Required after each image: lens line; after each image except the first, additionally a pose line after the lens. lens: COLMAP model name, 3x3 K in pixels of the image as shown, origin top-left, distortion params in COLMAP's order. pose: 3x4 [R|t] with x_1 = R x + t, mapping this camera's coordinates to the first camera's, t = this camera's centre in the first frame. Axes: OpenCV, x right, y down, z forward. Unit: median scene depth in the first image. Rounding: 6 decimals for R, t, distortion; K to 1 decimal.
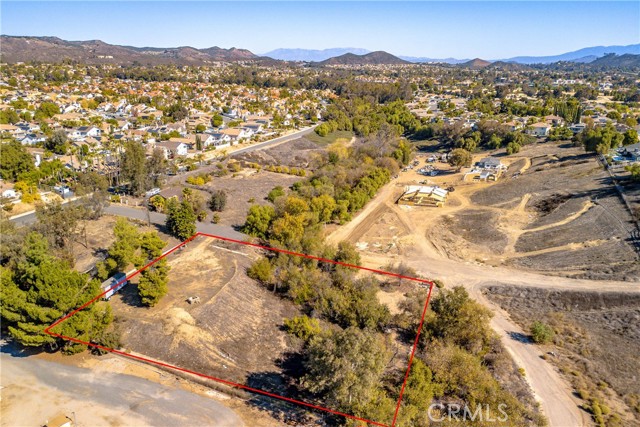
lens RADIAL K [[469.0, 0, 320.0], [0, 469.0, 213.5], [0, 0, 1]] dist [0.086181, -0.095492]
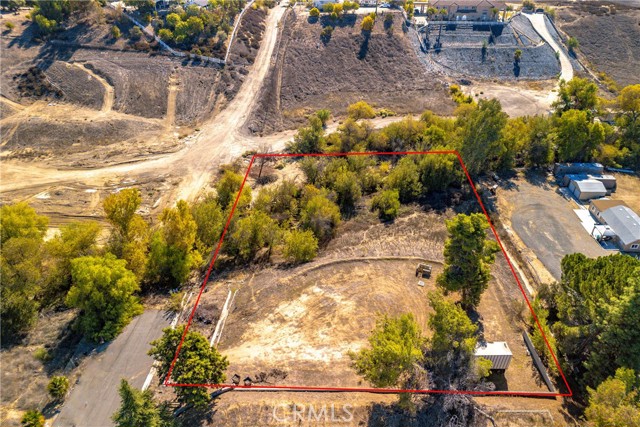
lens RADIAL K [[469.0, 0, 320.0], [0, 469.0, 213.5], [0, 0, 1]] dist [0.086181, -0.095492]
pose [[-0.335786, -0.522546, 0.783705, -0.650618], [0.272448, 0.742570, 0.611851, -0.327520], [-0.901676, 0.418970, -0.106978, 1.040985]]
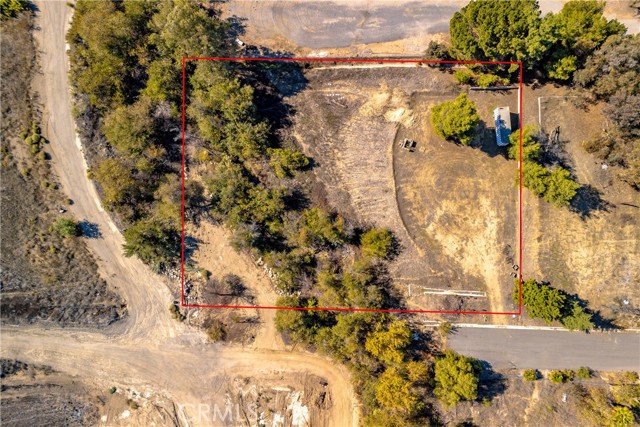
lens RADIAL K [[469.0, 0, 320.0], [0, 469.0, 213.5], [0, 0, 1]] dist [0.086181, -0.095492]
pose [[-0.936294, 0.351113, -0.008592, -0.042685], [-0.113516, -0.279375, 0.953448, -0.639634], [0.332368, 0.893683, 0.301434, 0.684876]]
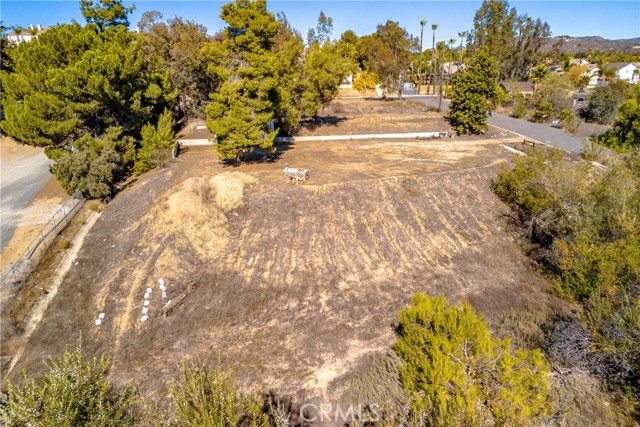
lens RADIAL K [[469.0, 0, 320.0], [0, 469.0, 213.5], [0, 0, 1]] dist [0.086181, -0.095492]
pose [[0.543823, 0.234011, -0.805913, 0.072467], [-0.242265, 0.963225, 0.116211, 0.141943], [0.803470, 0.132047, 0.580516, 0.686689]]
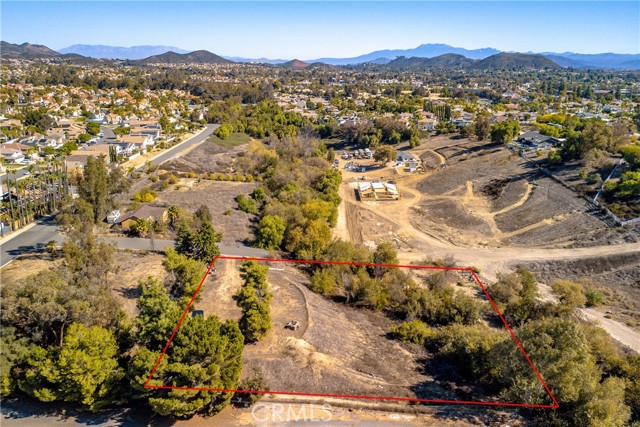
lens RADIAL K [[470.4, 0, 319.4], [0, 470.4, 190.3], [0, 0, 1]] dist [0.082505, -0.093162]
pose [[0.931927, -0.089870, 0.351334, -0.456800], [0.105189, 0.994145, -0.024719, -0.044333], [-0.347056, 0.059993, 0.935924, 0.089838]]
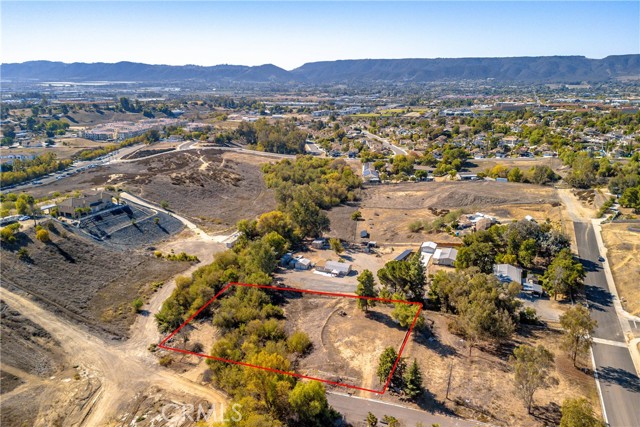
lens RADIAL K [[469.0, 0, 320.0], [0, 469.0, 213.5], [0, 0, 1]] dist [0.086181, -0.095492]
pose [[-0.999594, -0.011564, 0.026024, -0.205329], [0.004944, 0.829501, 0.558484, -0.817755], [-0.028045, 0.558386, -0.829107, 1.825157]]
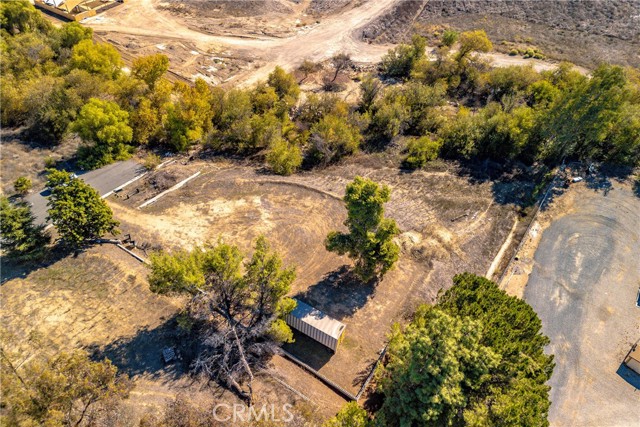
lens RADIAL K [[465.0, 0, 321.4], [0, 465.0, 197.4], [0, 0, 1]] dist [0.042792, -0.007255]
pose [[0.238480, -0.665537, 0.707240, -0.631830], [0.279391, 0.744482, 0.606373, -0.231690], [-0.930090, 0.052988, 0.363489, 0.719727]]
